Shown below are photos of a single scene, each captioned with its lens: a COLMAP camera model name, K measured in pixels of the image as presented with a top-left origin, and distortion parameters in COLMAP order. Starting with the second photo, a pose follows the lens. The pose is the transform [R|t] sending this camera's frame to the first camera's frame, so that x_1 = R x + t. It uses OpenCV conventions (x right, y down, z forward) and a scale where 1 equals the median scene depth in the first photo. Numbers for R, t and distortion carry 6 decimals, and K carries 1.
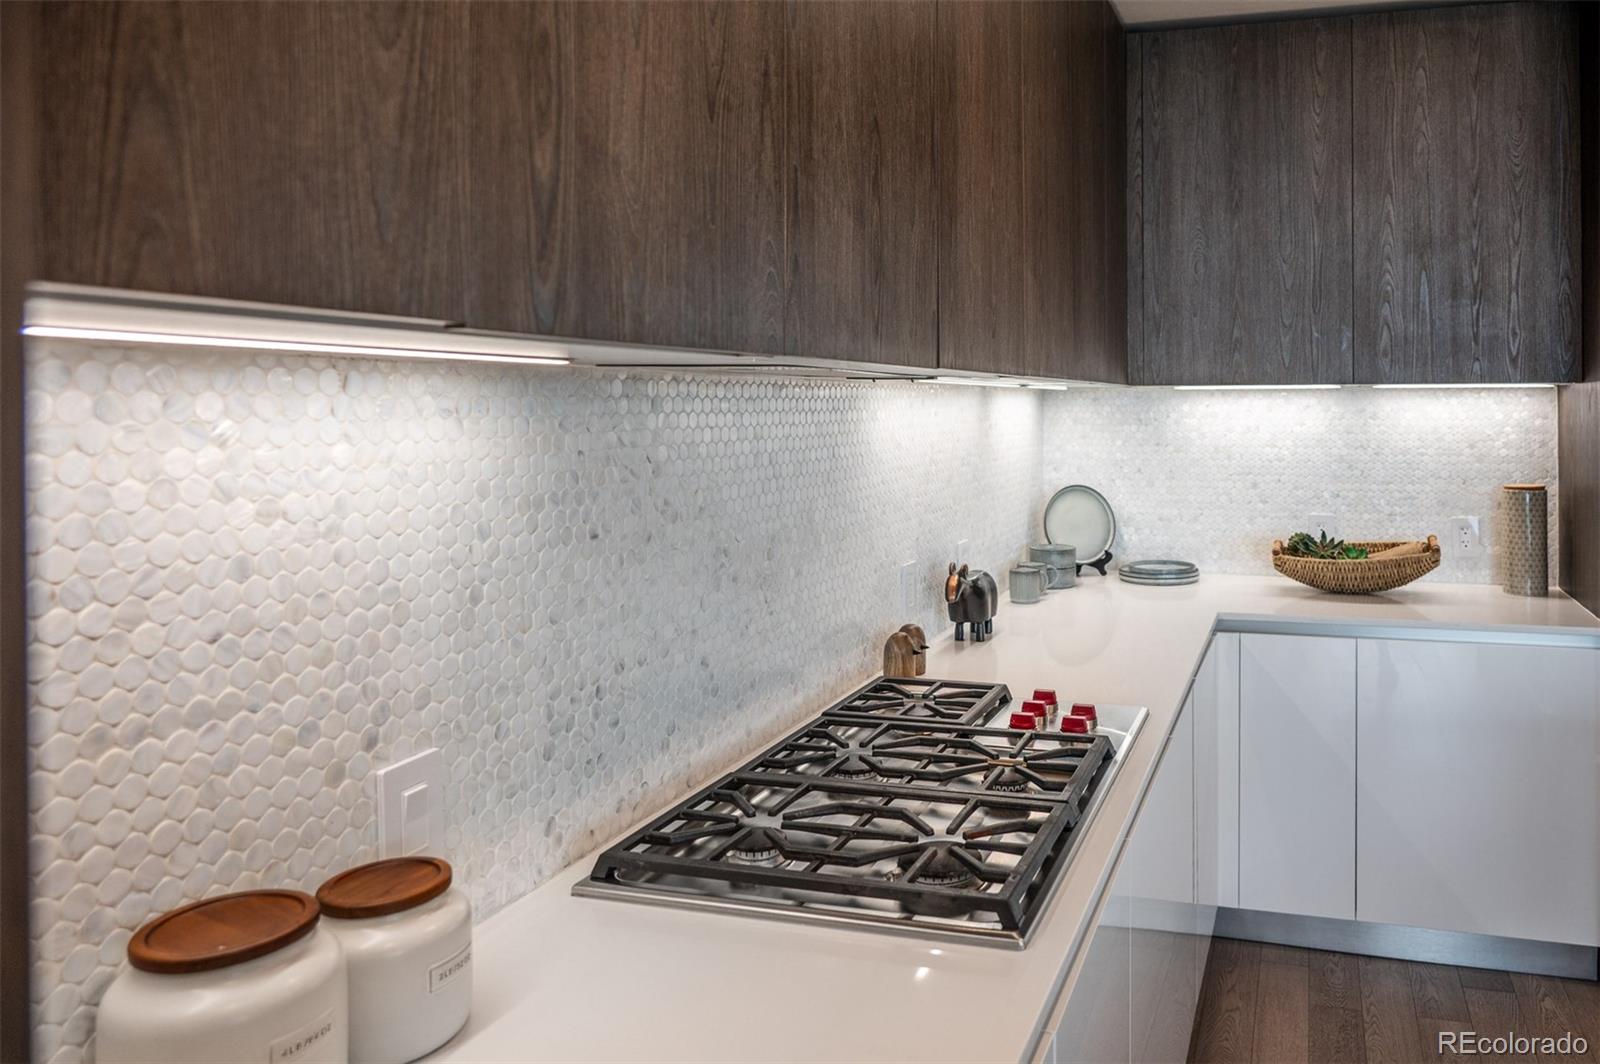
lens RADIAL K [[1070.0, 0, 849.9], [0, 1070.0, 418.7], [0, 0, 1]] dist [0.004331, 0.000322]
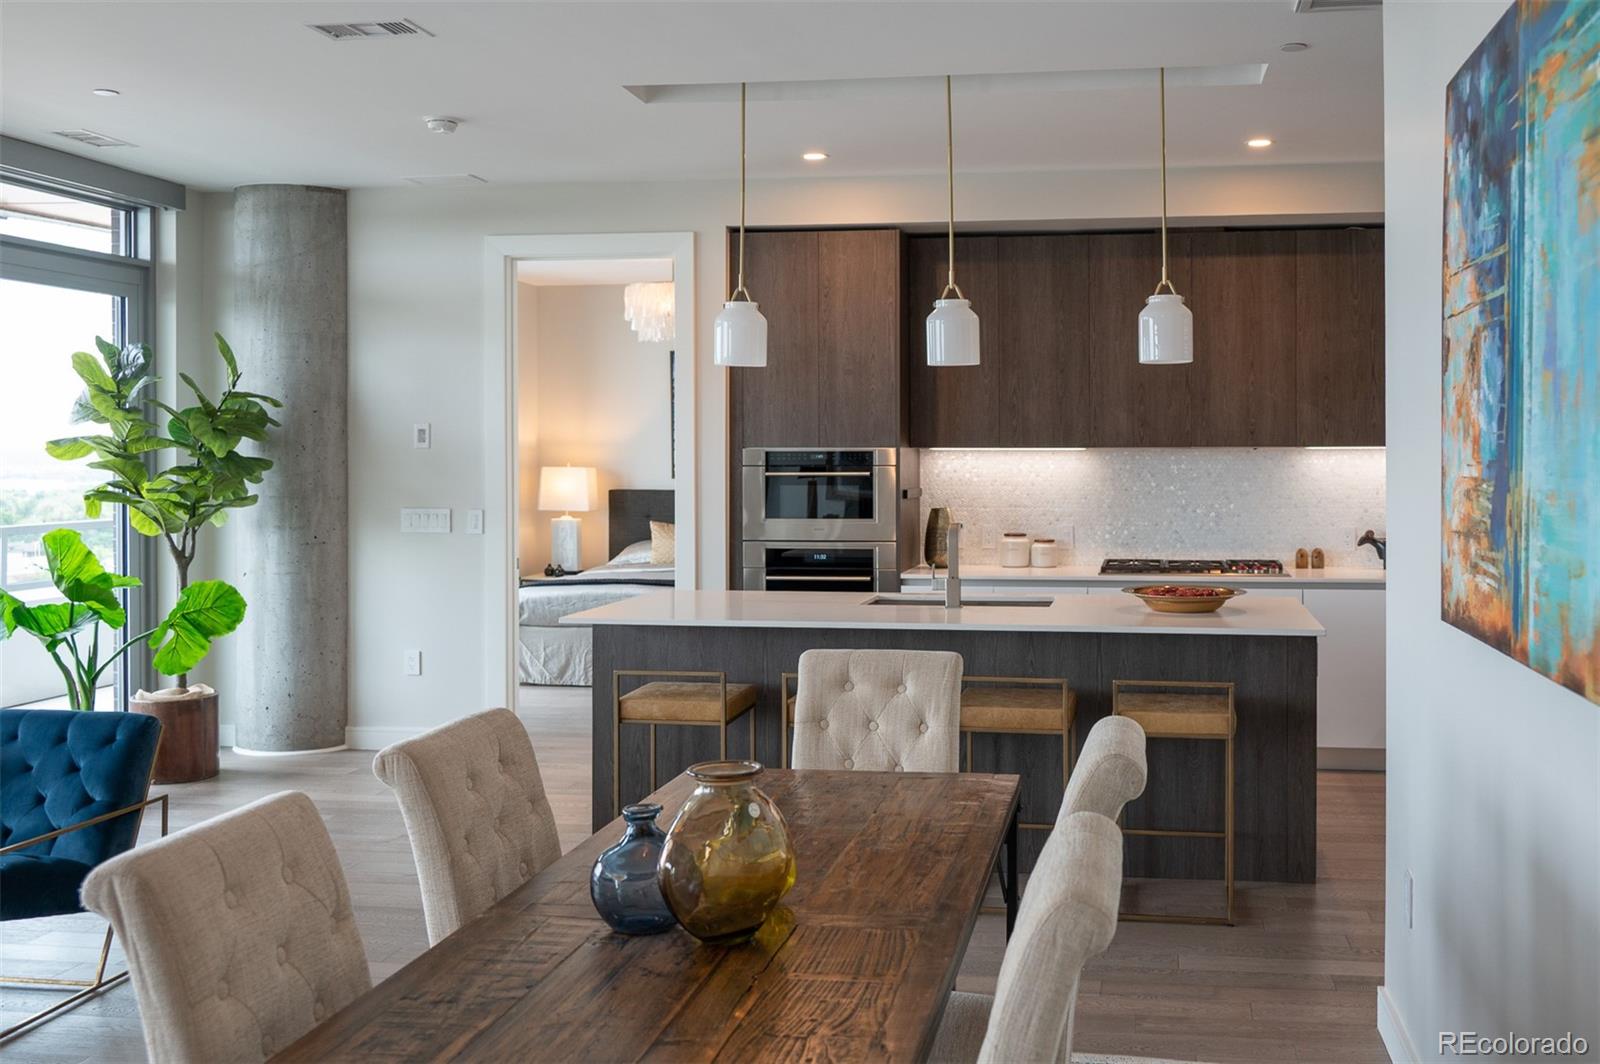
lens RADIAL K [[1538.2, 0, 801.5], [0, 1538.2, 527.0], [0, 0, 1]] dist [-0.016528, 0.000000]
pose [[0.024760, 0.049279, -0.998478, 6.085343], [-0.011150, 0.998736, 0.049015, -0.024504], [0.999631, 0.009920, 0.025278, -0.403907]]
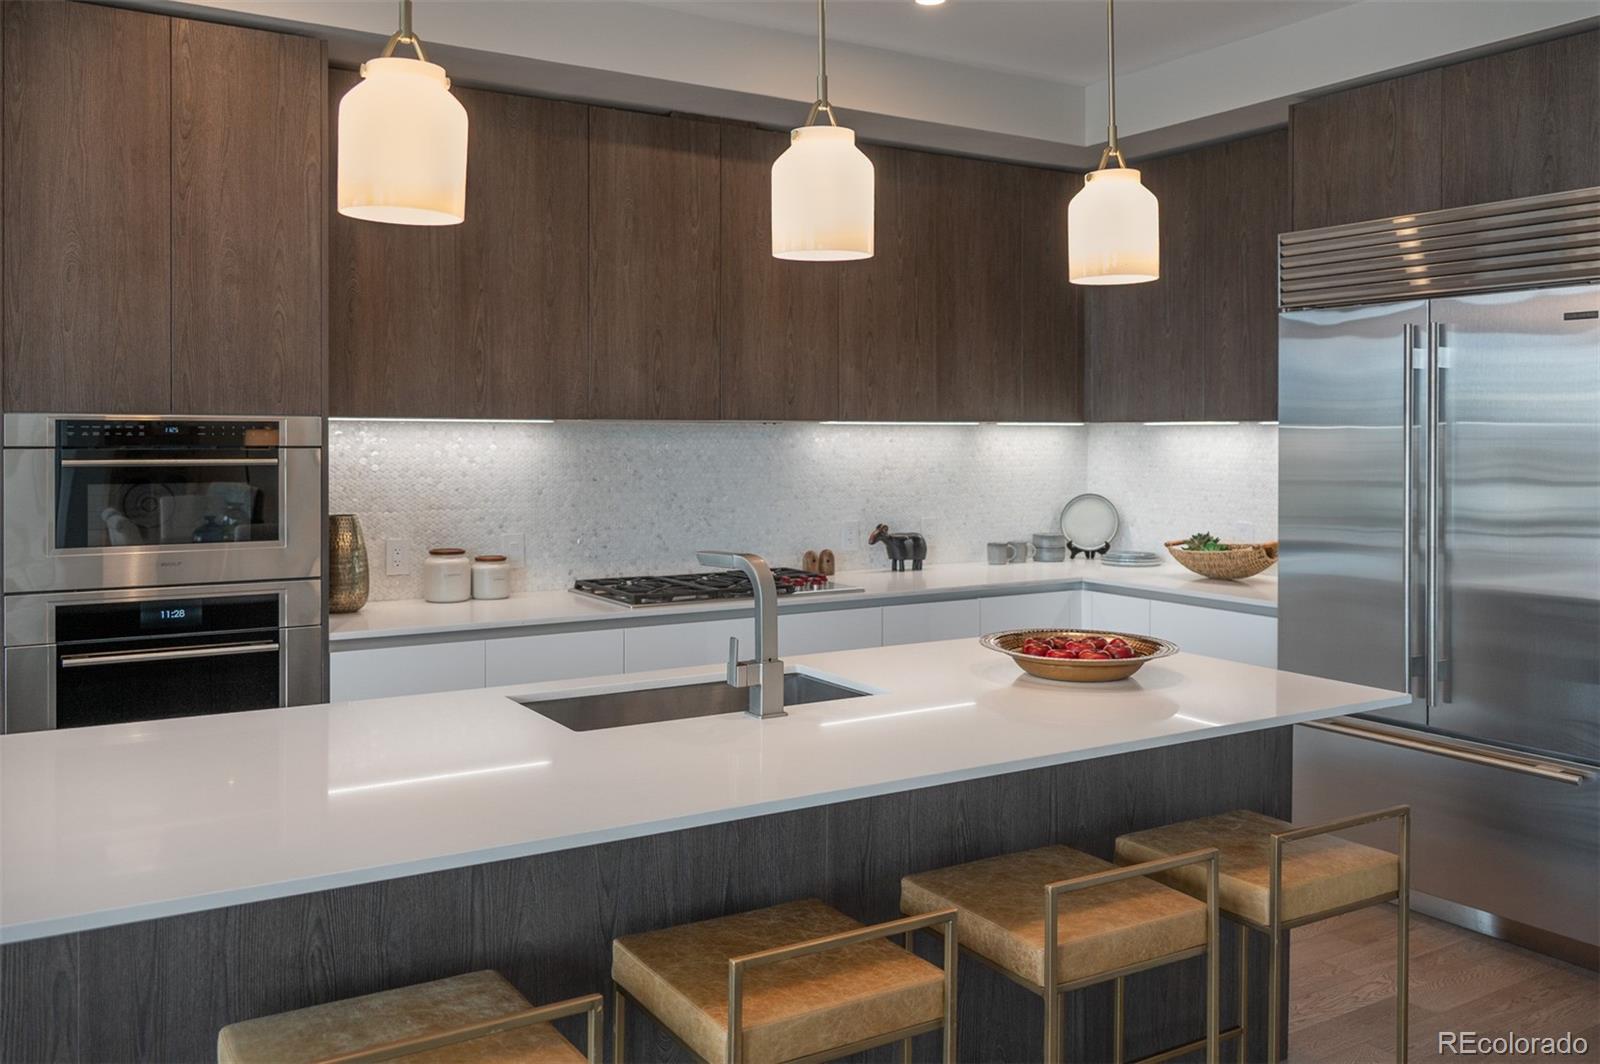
lens RADIAL K [[1384.0, 0, 758.6], [0, 1384.0, 456.9], [0, 0, 1]] dist [0.015343, 0.005668]
pose [[0.716071, 0.015588, -0.697853, 2.894434], [-0.013602, 0.999872, 0.008378, 0.010960], [0.697895, 0.003493, 0.716192, -1.475049]]
